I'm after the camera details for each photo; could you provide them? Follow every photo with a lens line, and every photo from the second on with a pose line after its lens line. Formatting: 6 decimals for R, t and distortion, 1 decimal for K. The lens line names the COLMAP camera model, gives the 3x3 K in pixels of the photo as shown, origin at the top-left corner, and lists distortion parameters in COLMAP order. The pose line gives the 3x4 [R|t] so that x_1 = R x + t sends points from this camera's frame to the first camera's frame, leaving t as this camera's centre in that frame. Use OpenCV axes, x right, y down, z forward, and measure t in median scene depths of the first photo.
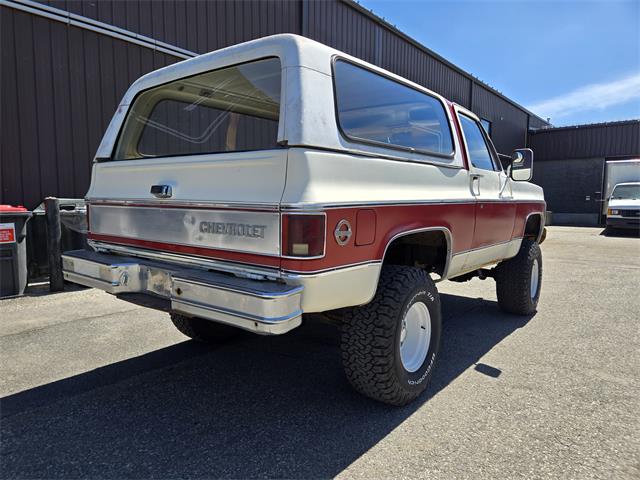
lens RADIAL K [[433.6, 0, 310.7], [0, 433.6, 229.8], [0, 0, 1]] dist [0.051611, -0.041850]
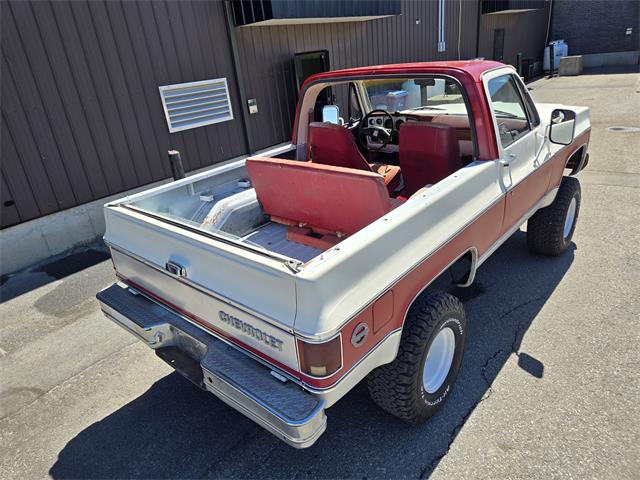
lens RADIAL K [[434.4, 0, 301.2], [0, 434.4, 227.4], [0, 0, 1]] dist [0.038580, -0.026698]
pose [[0.991286, -0.085239, -0.100434, 0.049799], [0.112342, 0.945170, 0.306648, -0.432392], [0.068789, -0.315259, 0.946509, 0.097520]]
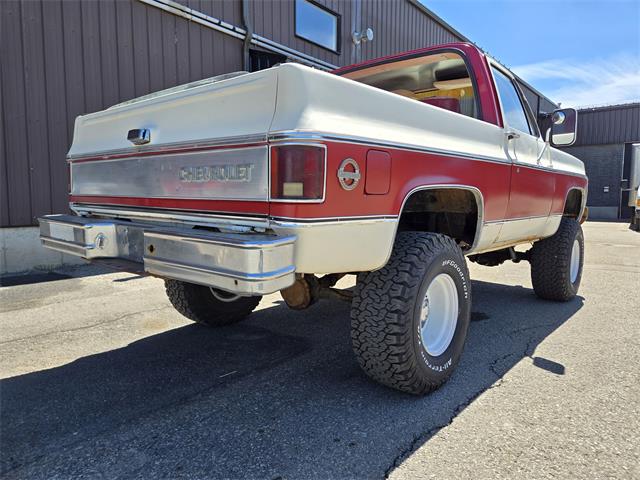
lens RADIAL K [[433.6, 0, 315.5], [0, 433.6, 225.5], [0, 0, 1]] dist [0.051611, -0.041850]
pose [[0.999009, 0.004897, -0.044228, 0.038813], [-0.005027, 0.999983, -0.002822, 0.081990], [0.044213, 0.003041, 0.999017, 0.152364]]
